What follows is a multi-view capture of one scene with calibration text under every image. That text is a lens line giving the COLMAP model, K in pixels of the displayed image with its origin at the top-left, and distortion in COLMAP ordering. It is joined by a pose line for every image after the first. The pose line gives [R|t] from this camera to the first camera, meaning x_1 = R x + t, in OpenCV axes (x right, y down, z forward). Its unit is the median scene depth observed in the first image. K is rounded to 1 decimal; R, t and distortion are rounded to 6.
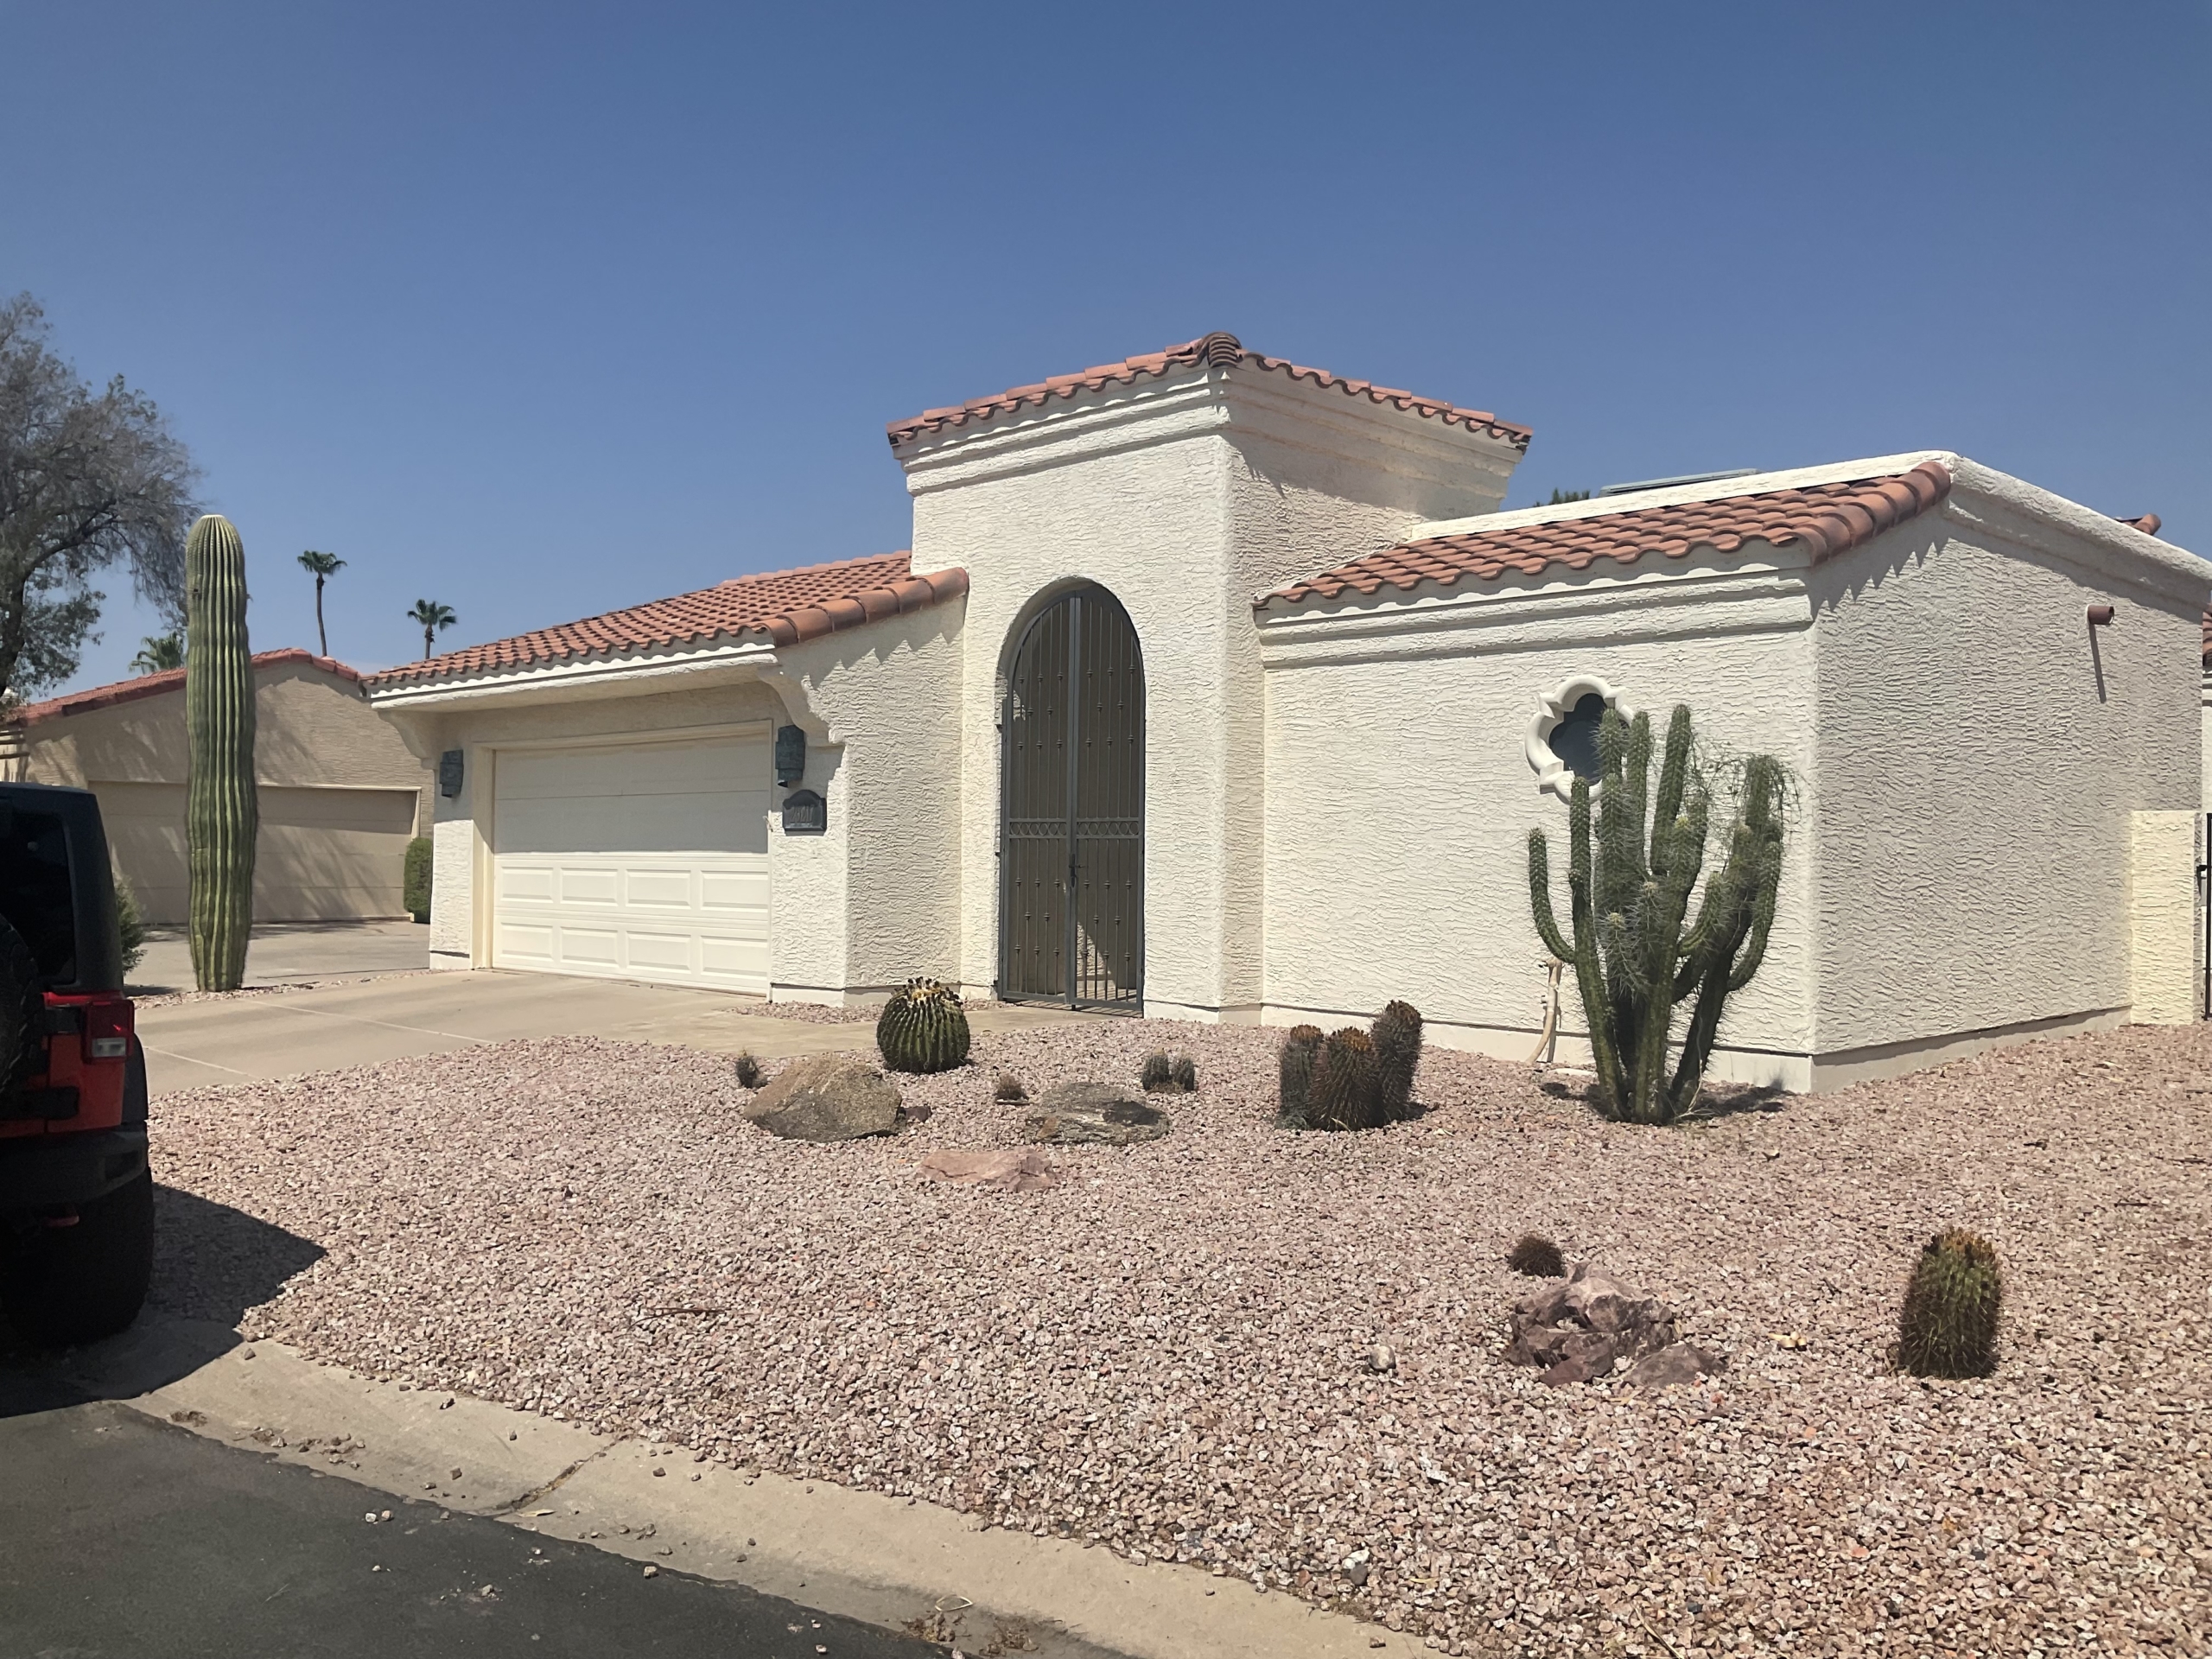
lens RADIAL K [[1832.1, 0, 1110.2], [0, 1832.1, 823.9], [0, 0, 1]] dist [0.078961, -0.147410]
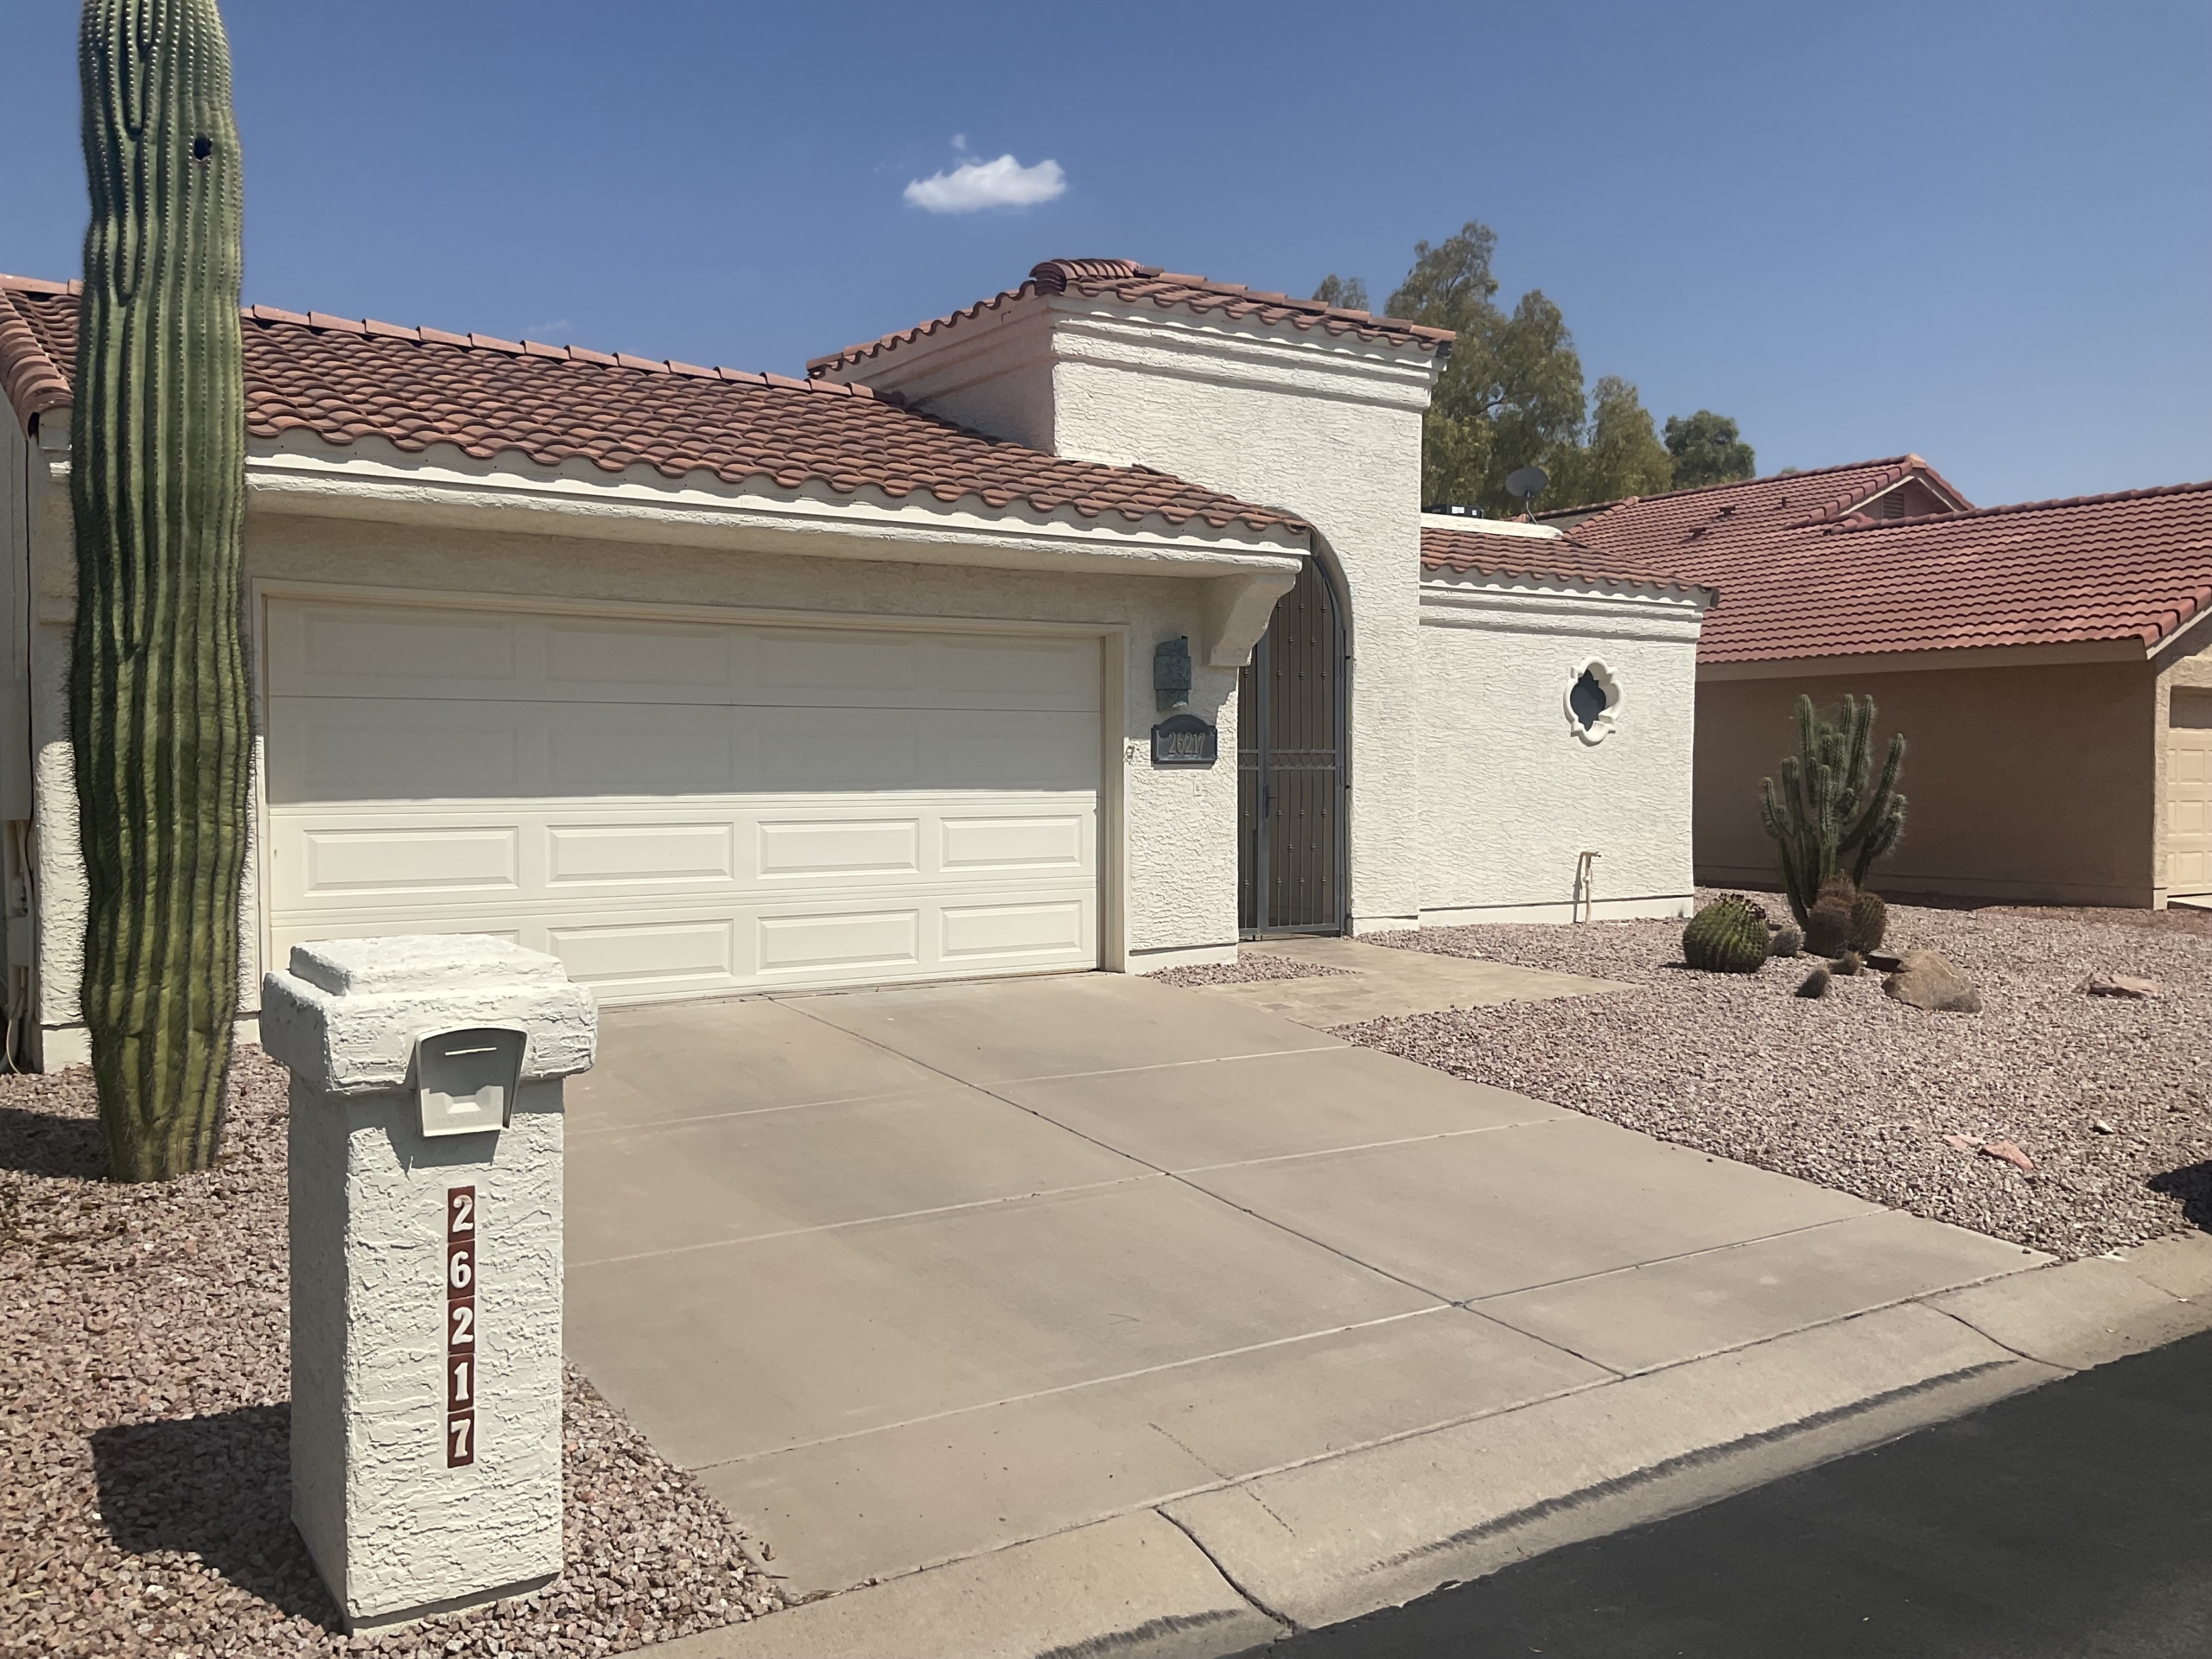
lens RADIAL K [[1832.1, 0, 1109.4], [0, 1832.1, 833.1], [0, 0, 1]] dist [0.078961, -0.147410]
pose [[0.190071, -0.042563, 0.980847, -1.026376], [-0.012051, 0.998883, 0.045681, -0.002285], [-0.981696, -0.020503, 0.189346, 0.896536]]
